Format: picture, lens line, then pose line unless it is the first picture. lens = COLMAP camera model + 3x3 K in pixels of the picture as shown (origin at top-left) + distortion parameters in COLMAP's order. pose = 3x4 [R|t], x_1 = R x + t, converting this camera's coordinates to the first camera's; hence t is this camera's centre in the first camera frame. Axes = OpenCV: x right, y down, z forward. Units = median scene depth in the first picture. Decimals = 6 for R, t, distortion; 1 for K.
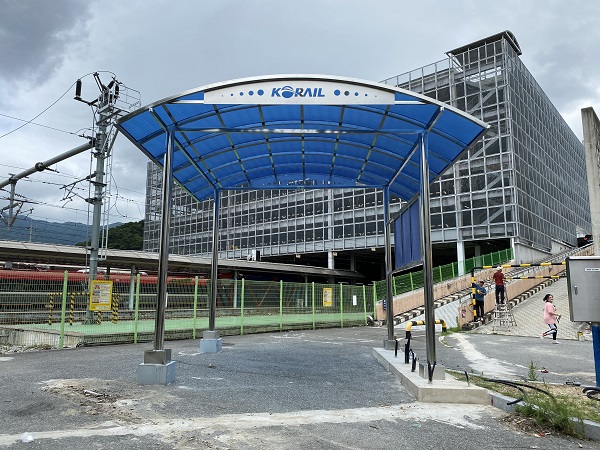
lens RADIAL K [[457.0, 0, 300.0], [0, 457.0, 225.0], [0, 0, 1]] dist [0.037156, -0.010023]
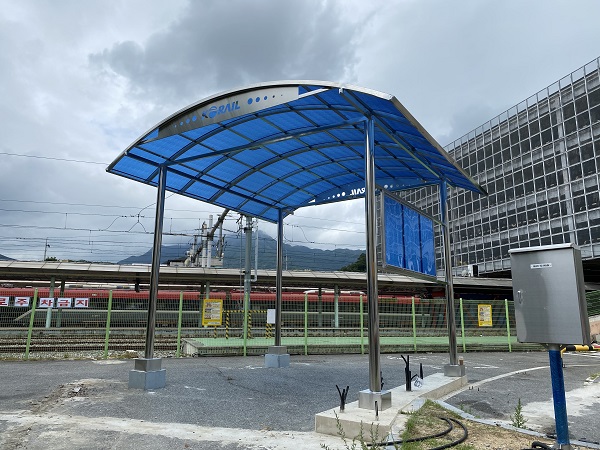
lens RADIAL K [[461.1, 0, 300.0], [0, 461.1, 225.0], [0, 0, 1]] dist [0.025123, -0.006646]
pose [[0.848270, -0.103184, -0.519415, 0.112112], [0.081752, 0.994591, -0.064070, 0.007896], [0.523216, 0.011886, 0.852117, 0.037255]]
